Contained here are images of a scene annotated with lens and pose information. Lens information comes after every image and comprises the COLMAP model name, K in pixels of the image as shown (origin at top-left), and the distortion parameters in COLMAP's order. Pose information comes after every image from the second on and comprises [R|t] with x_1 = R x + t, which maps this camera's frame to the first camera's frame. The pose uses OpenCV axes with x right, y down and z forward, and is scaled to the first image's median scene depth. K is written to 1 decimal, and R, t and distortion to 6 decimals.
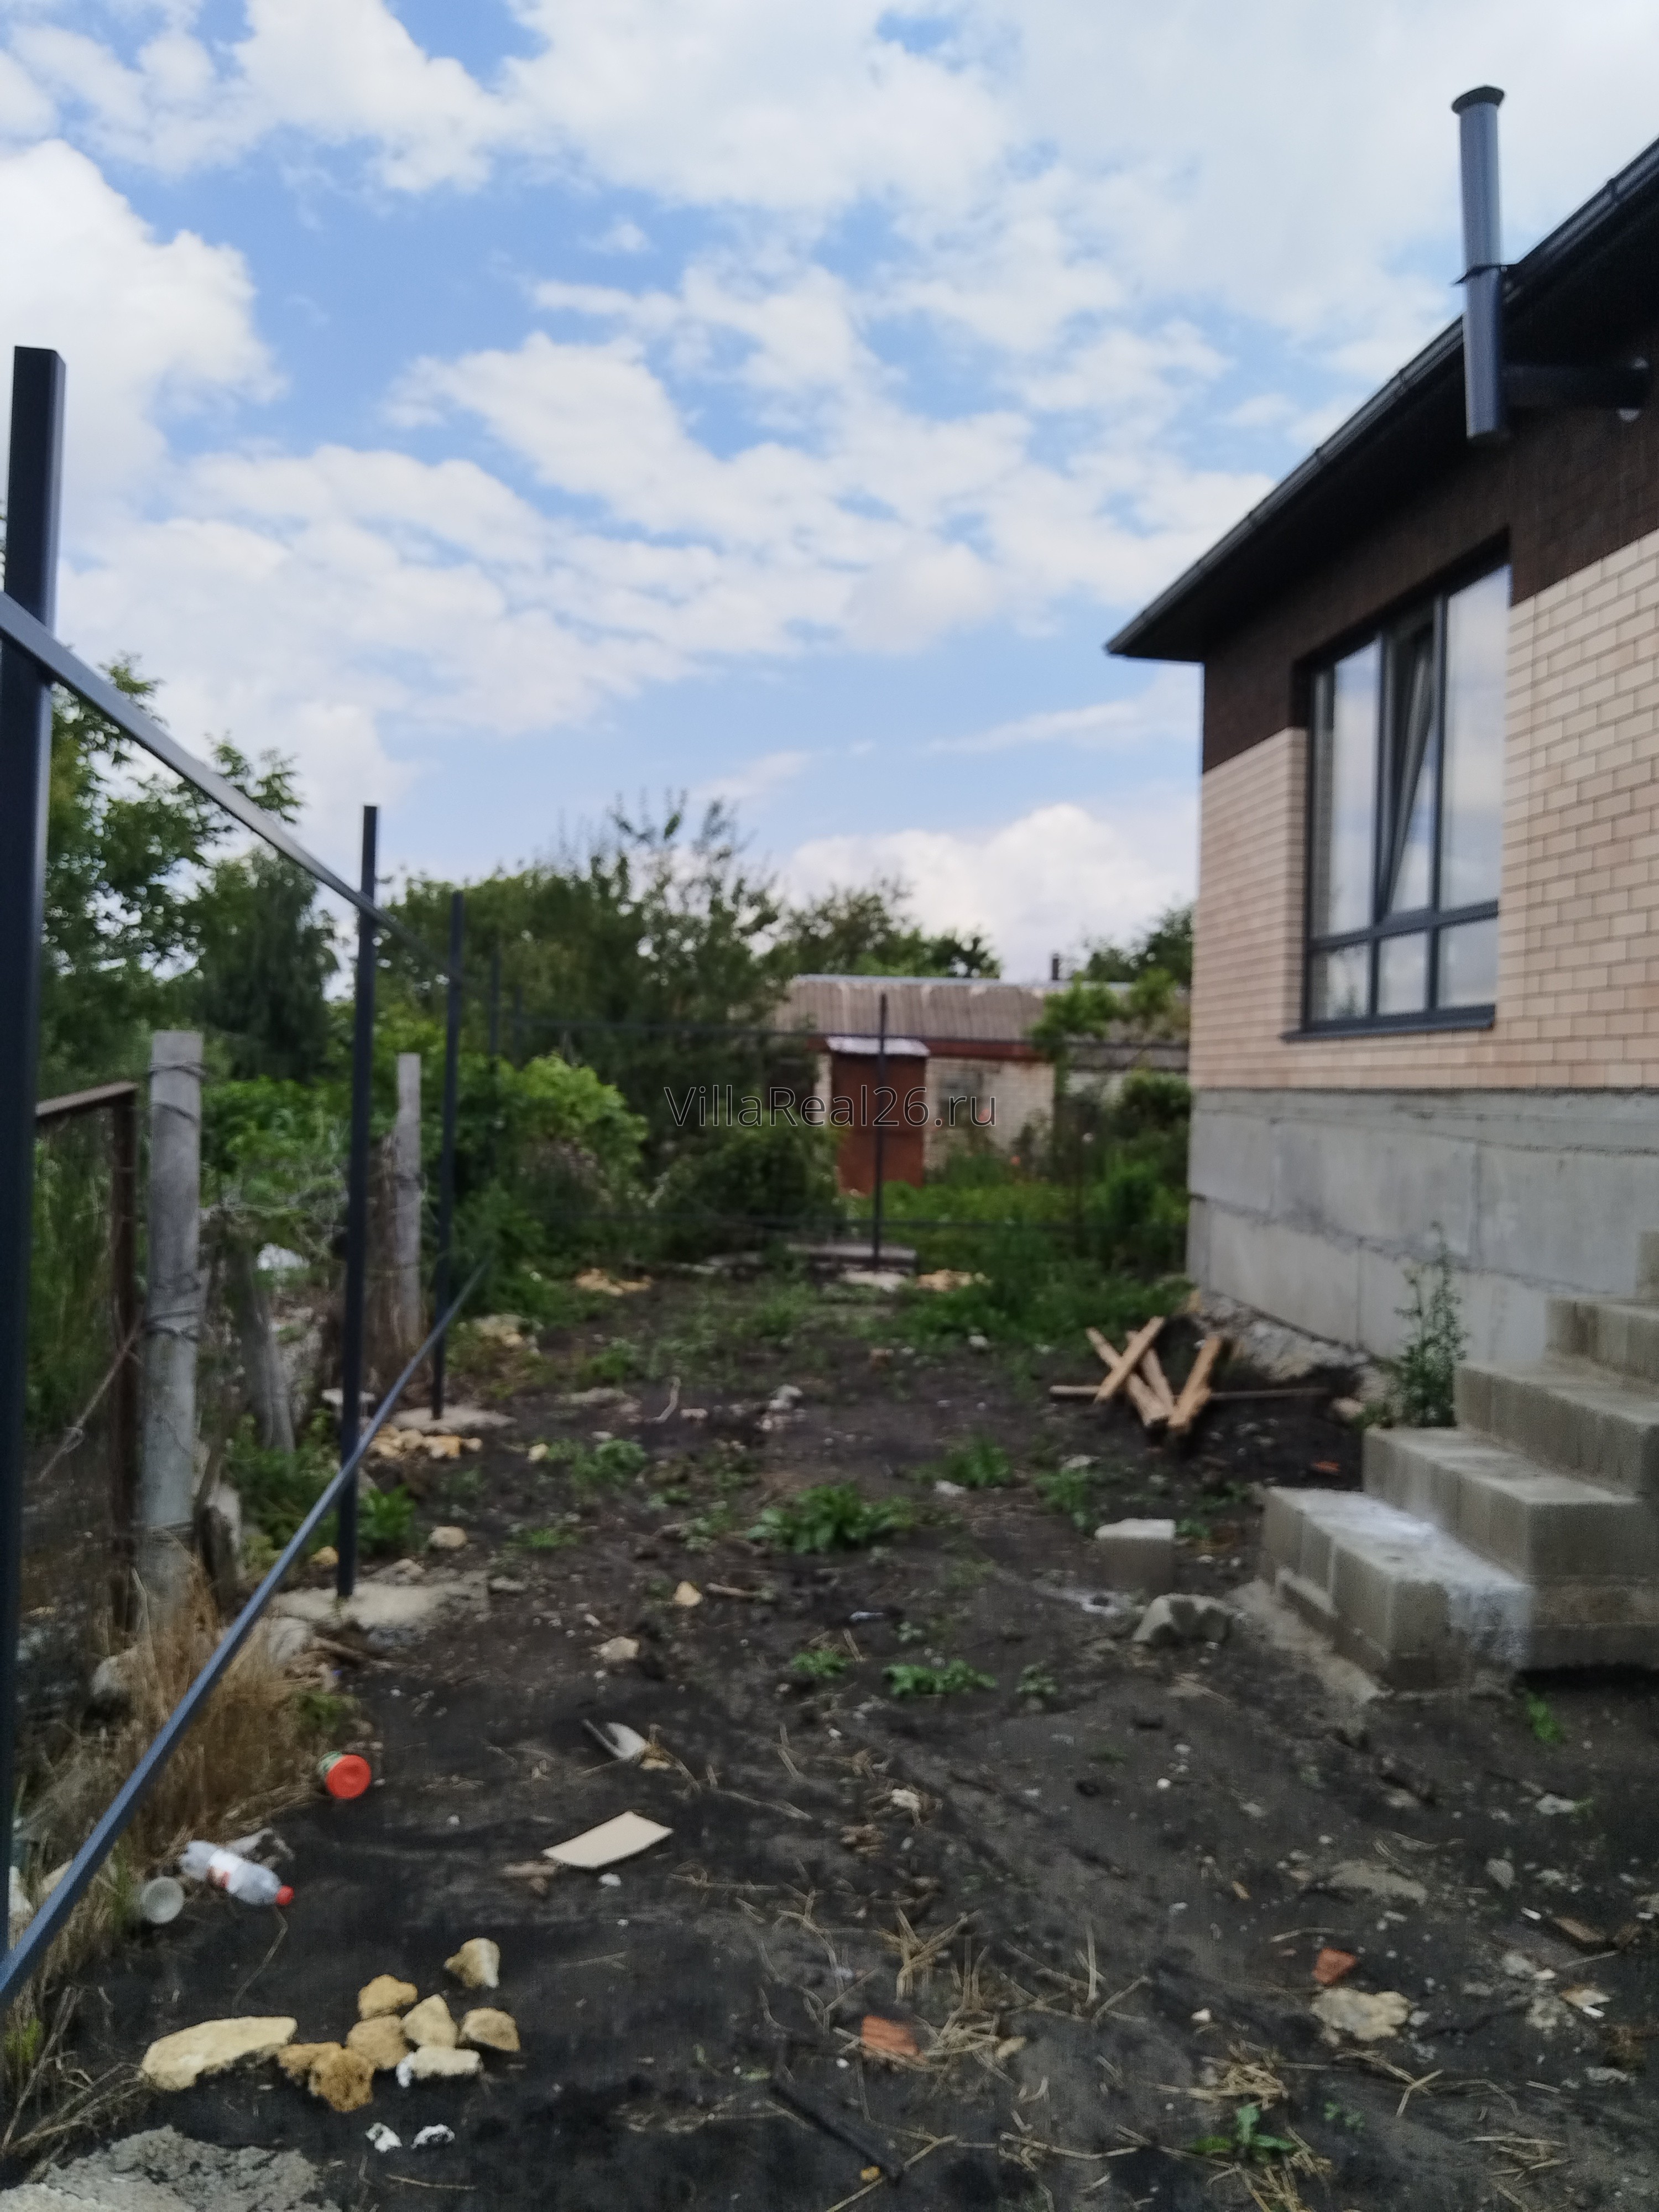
lens RADIAL K [[1750.7, 0, 867.9], [0, 1750.7, 1093.0], [0, 0, 1]] dist [-0.009376, 0.005885]
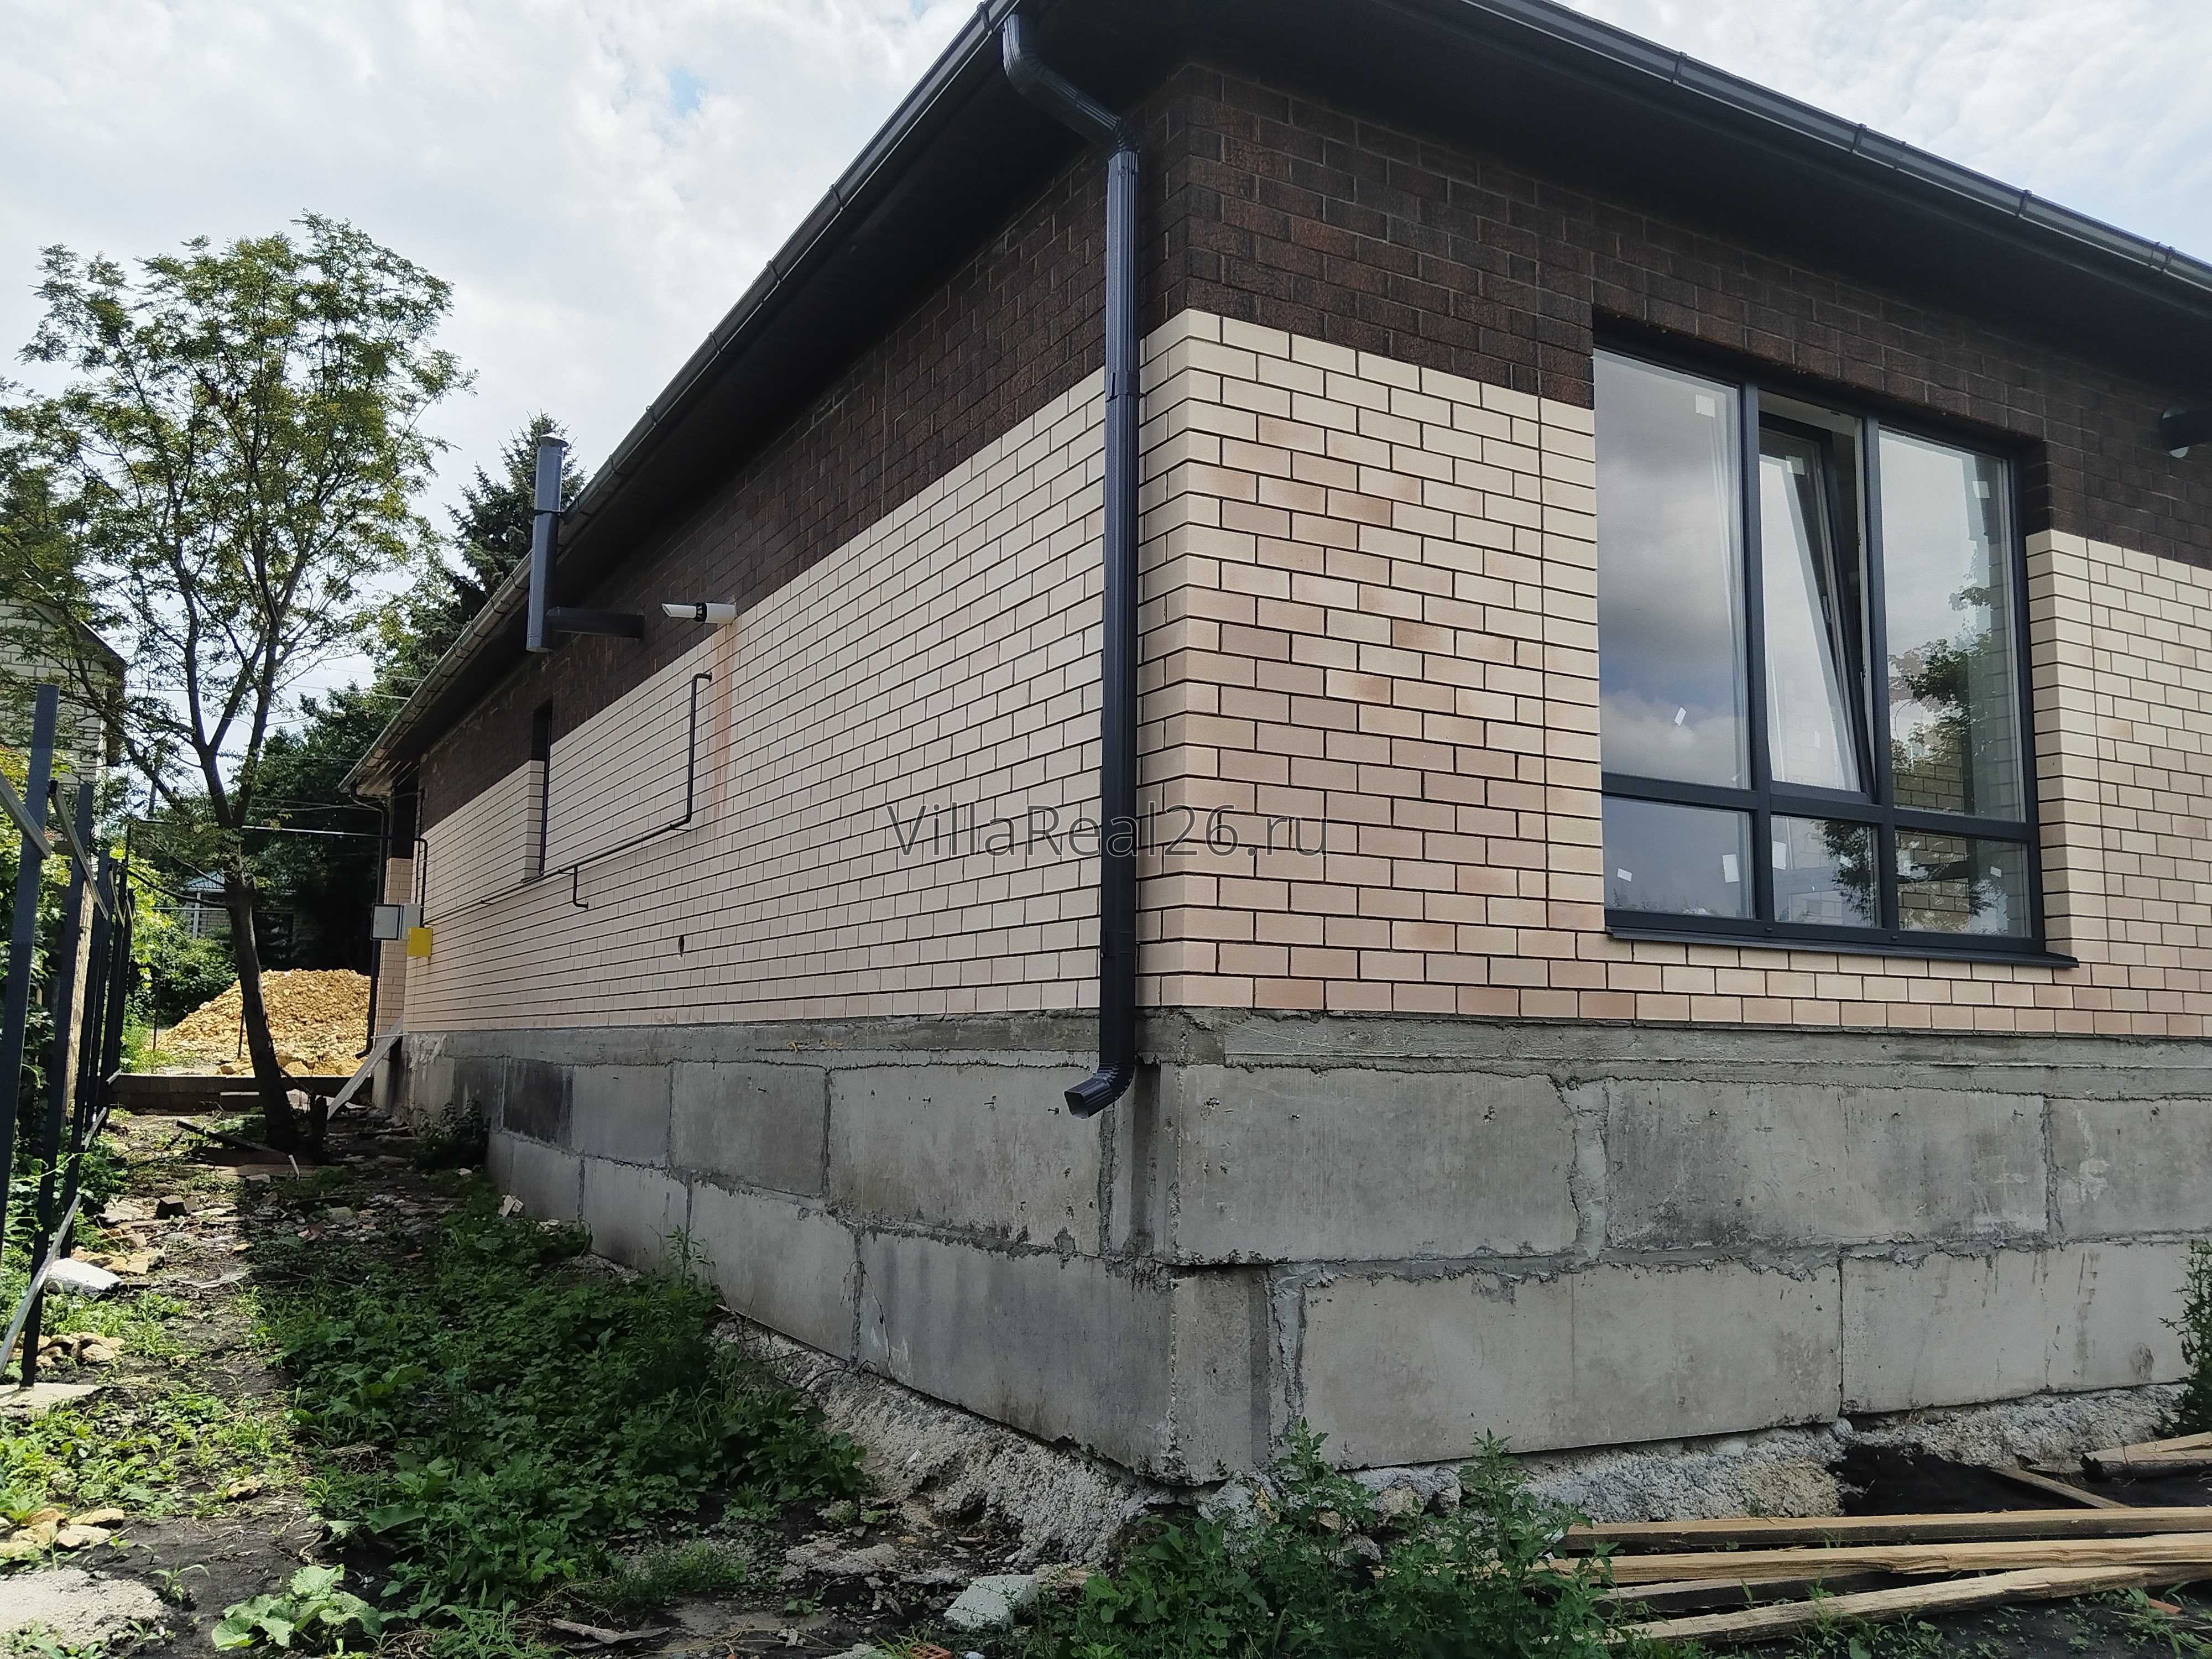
lens RADIAL K [[1750.7, 0, 1120.5], [0, 1750.7, 837.2], [0, 0, 1]] dist [-0.009376, 0.005885]
pose [[-0.364745, 0.082142, 0.927477, -0.327751], [-0.025552, 0.994843, -0.098157, -0.003422], [-0.930757, -0.059501, -0.360766, 1.877442]]
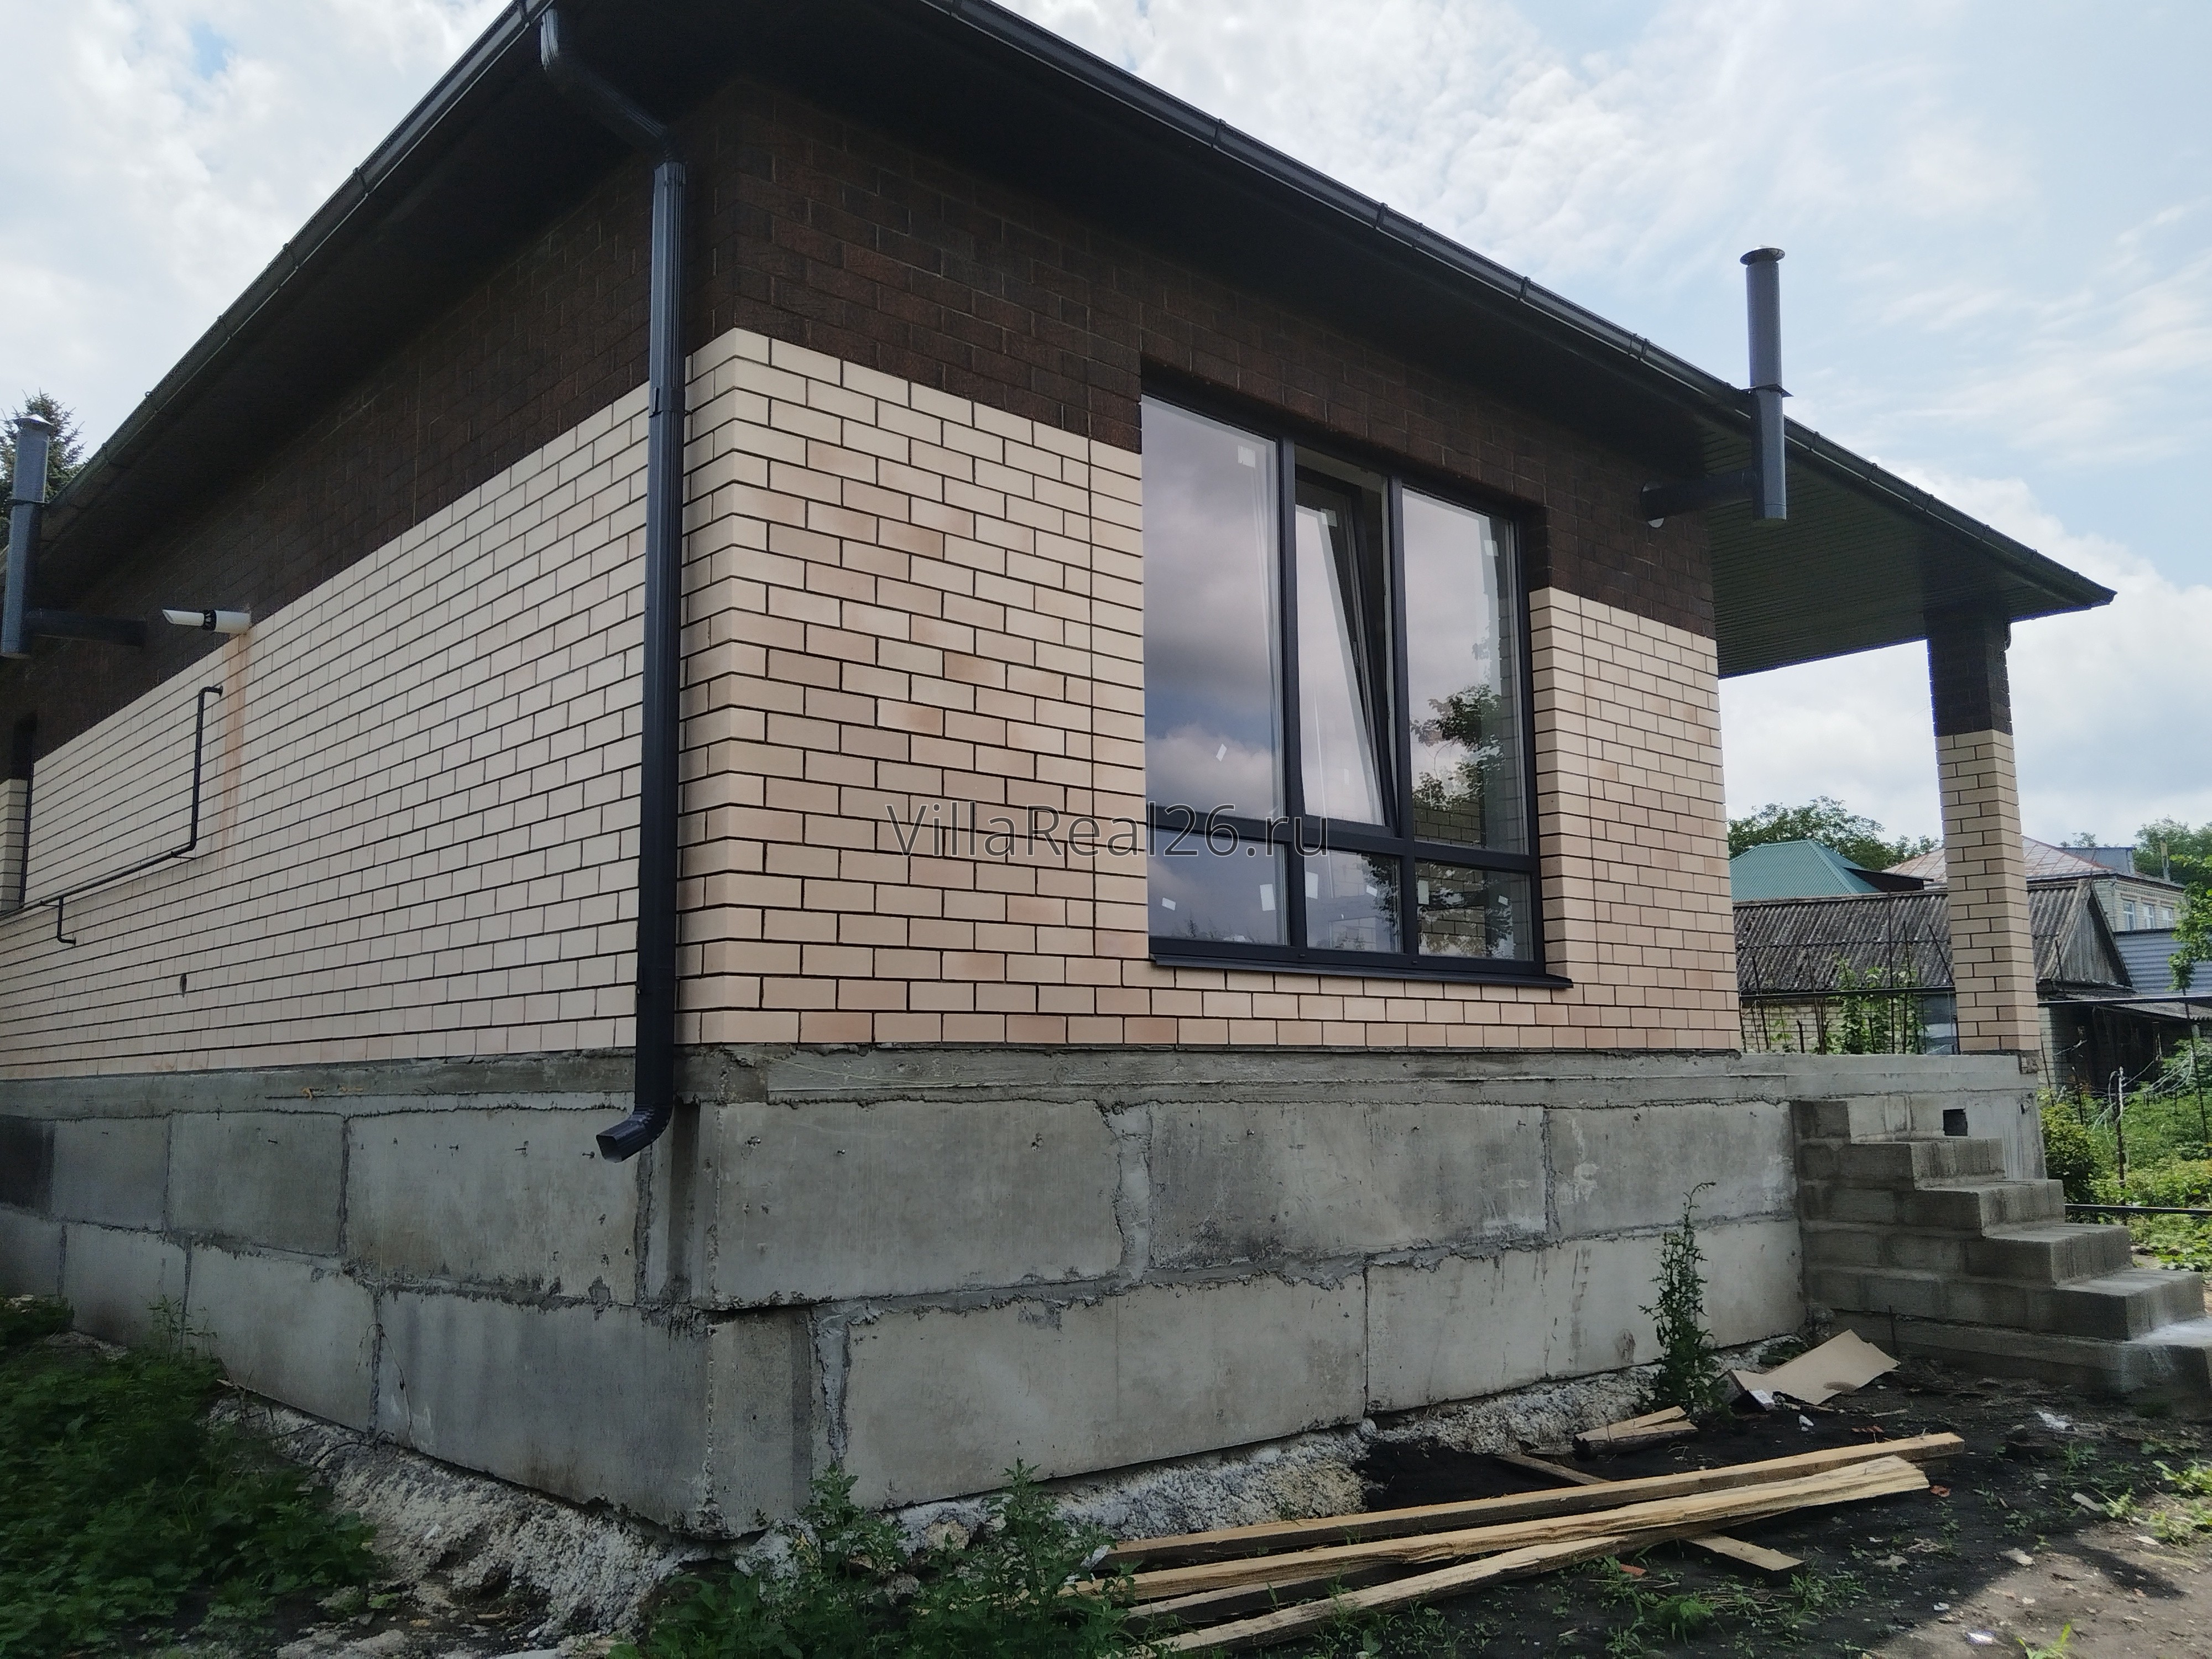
lens RADIAL K [[1750.7, 0, 1125.9], [0, 1750.7, 838.3], [0, 0, 1]] dist [-0.009376, 0.005885]
pose [[-0.576414, 0.093938, 0.811740, -0.330971], [-0.002992, 0.993121, -0.117053, -0.005175], [-0.817152, -0.069900, -0.572168, 1.864378]]
